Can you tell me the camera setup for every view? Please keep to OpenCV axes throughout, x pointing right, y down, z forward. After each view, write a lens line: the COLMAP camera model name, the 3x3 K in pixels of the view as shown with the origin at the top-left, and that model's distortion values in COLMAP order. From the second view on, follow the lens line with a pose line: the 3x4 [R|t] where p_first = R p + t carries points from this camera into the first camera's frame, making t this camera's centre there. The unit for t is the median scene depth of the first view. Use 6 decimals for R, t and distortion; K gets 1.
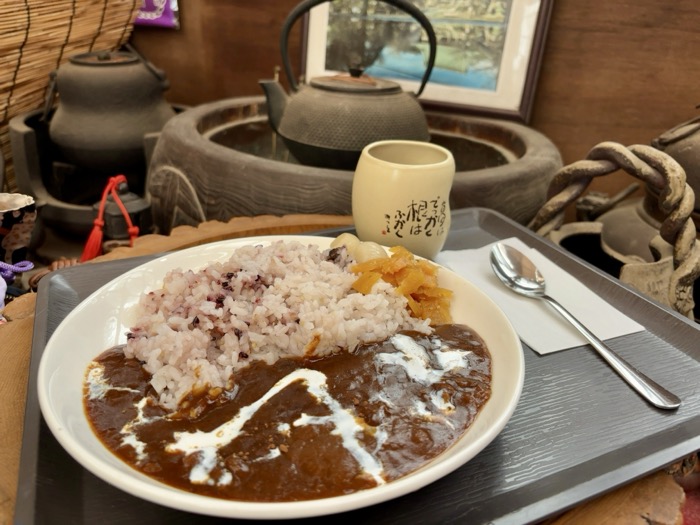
lens RADIAL K [[533.6, 0, 351.1], [0, 533.6, 262.3], [0, 0, 1]] dist [-0.003330, 0.000407]
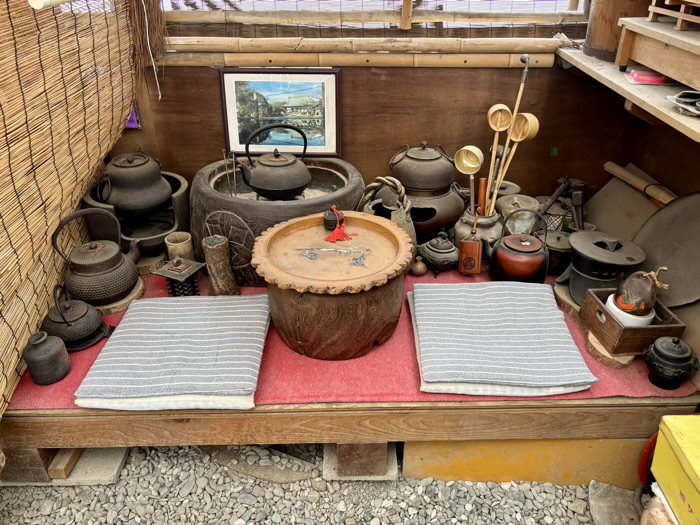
lens RADIAL K [[533.6, 0, 351.0], [0, 533.6, 262.2], [0, 0, 1]] dist [-0.003330, 0.000407]
pose [[0.889085, -0.258655, 0.377659, -0.676721], [0.225631, 0.965490, 0.130076, -0.115116], [-0.398271, -0.030437, 0.916763, -1.265907]]
